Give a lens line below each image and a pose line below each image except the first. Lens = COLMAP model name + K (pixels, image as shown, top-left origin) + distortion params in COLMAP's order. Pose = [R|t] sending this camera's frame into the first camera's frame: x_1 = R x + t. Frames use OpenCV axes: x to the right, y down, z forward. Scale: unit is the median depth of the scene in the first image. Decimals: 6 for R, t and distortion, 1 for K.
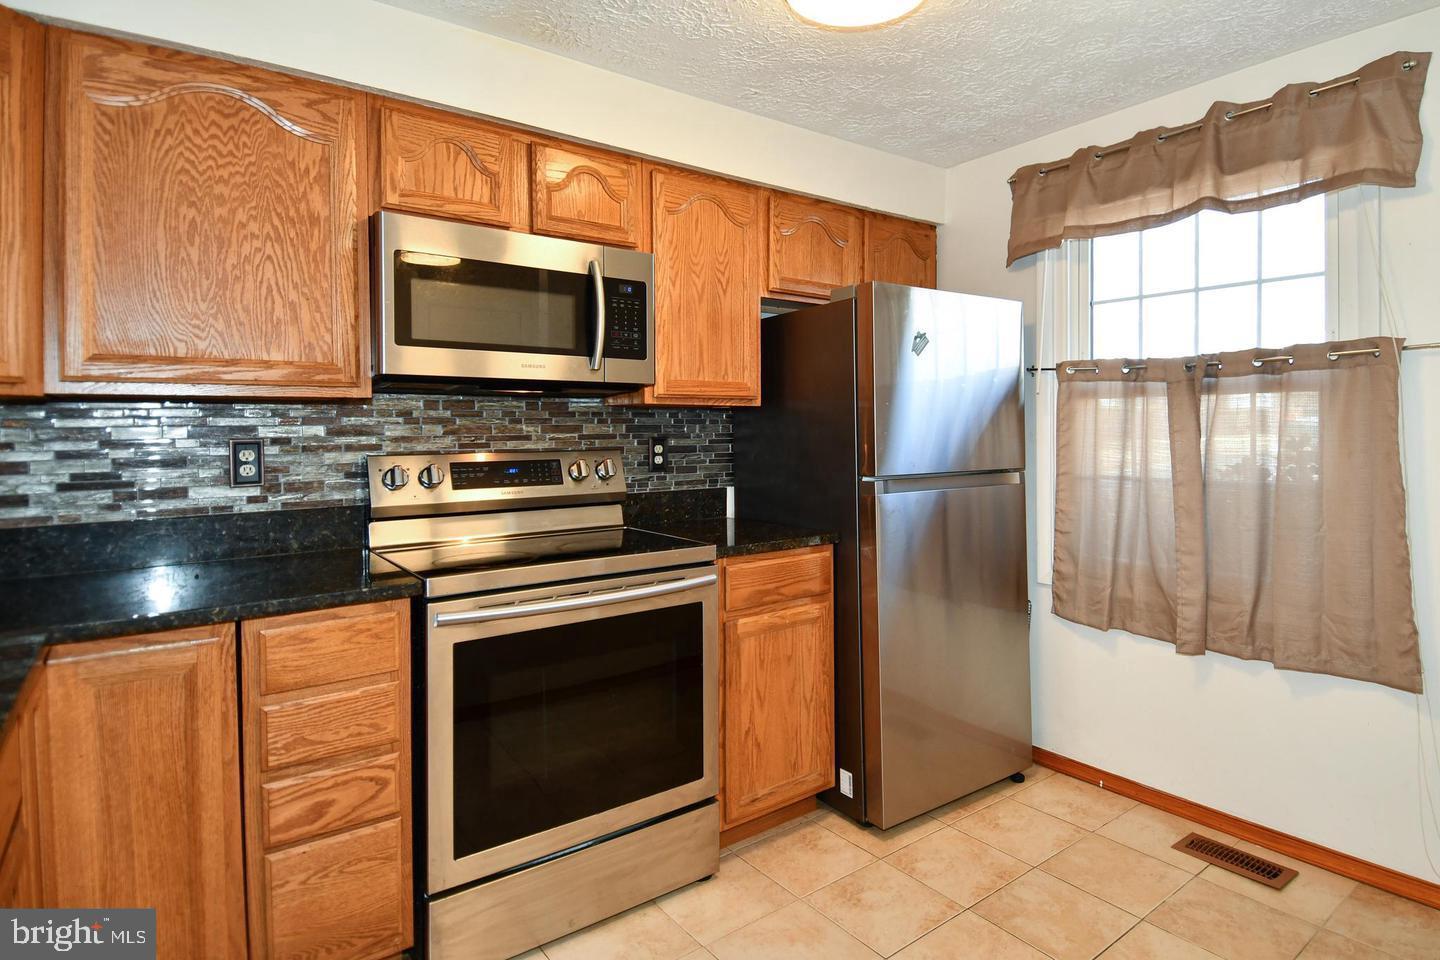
lens RADIAL K [[833.0, 0, 805.2], [0, 833.0, 427.6], [0, 0, 1]] dist [0.060363, -0.073449]
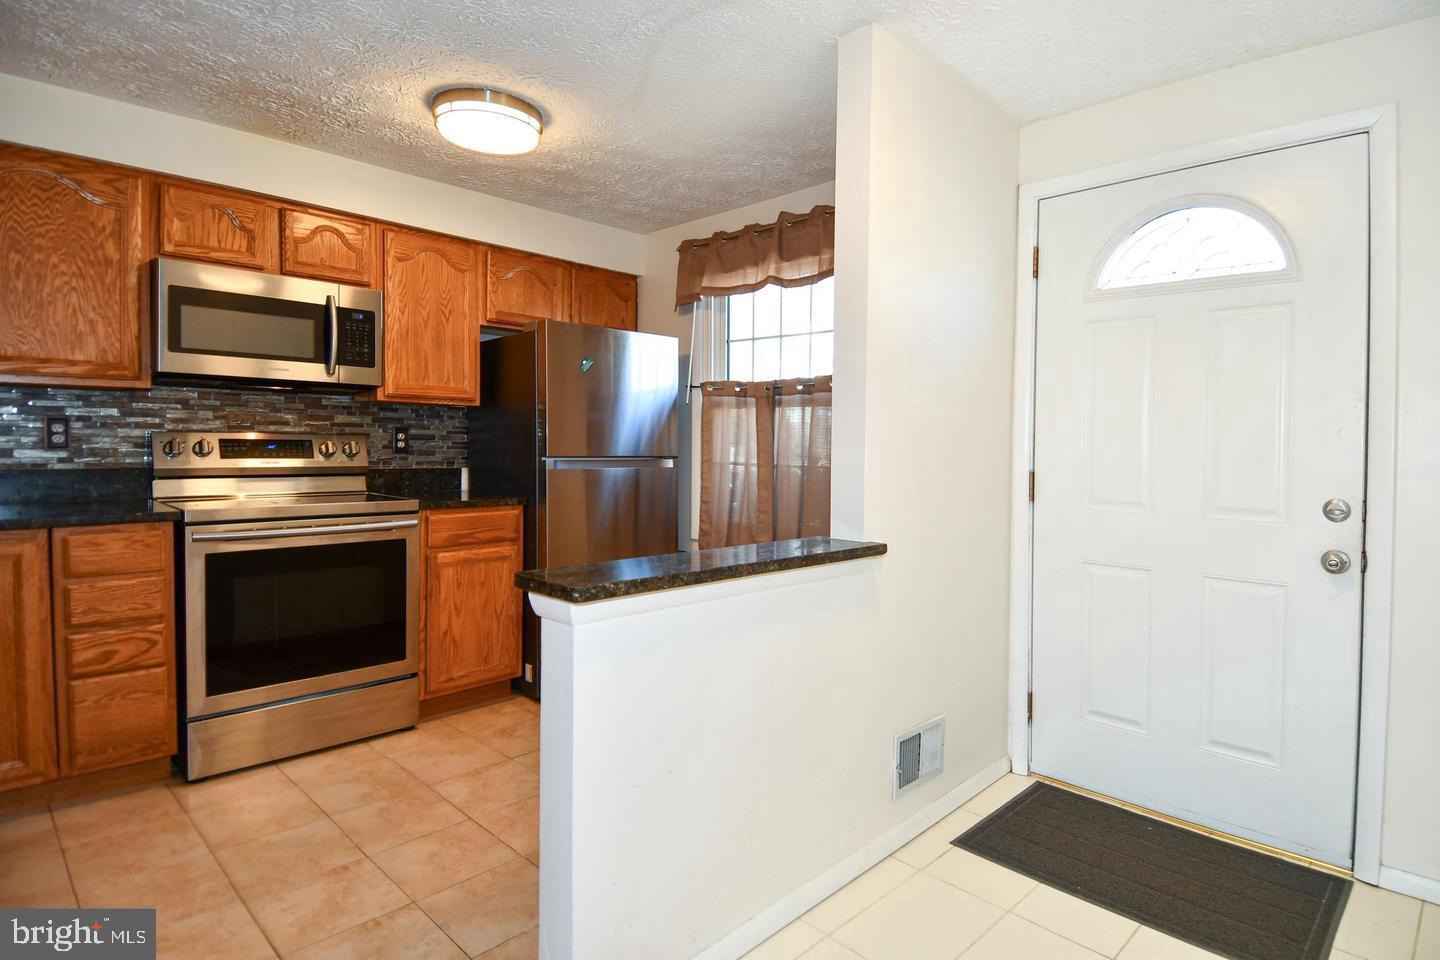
lens RADIAL K [[806.1, 0, 798.8], [0, 806.1, 465.5], [0, 0, 1]] dist [0.039392, -0.046891]
pose [[0.988035, 0.020378, 0.152880, 0.311731], [-0.025053, 0.999274, 0.028714, 0.024103], [-0.152183, -0.032201, 0.987828, -0.453351]]
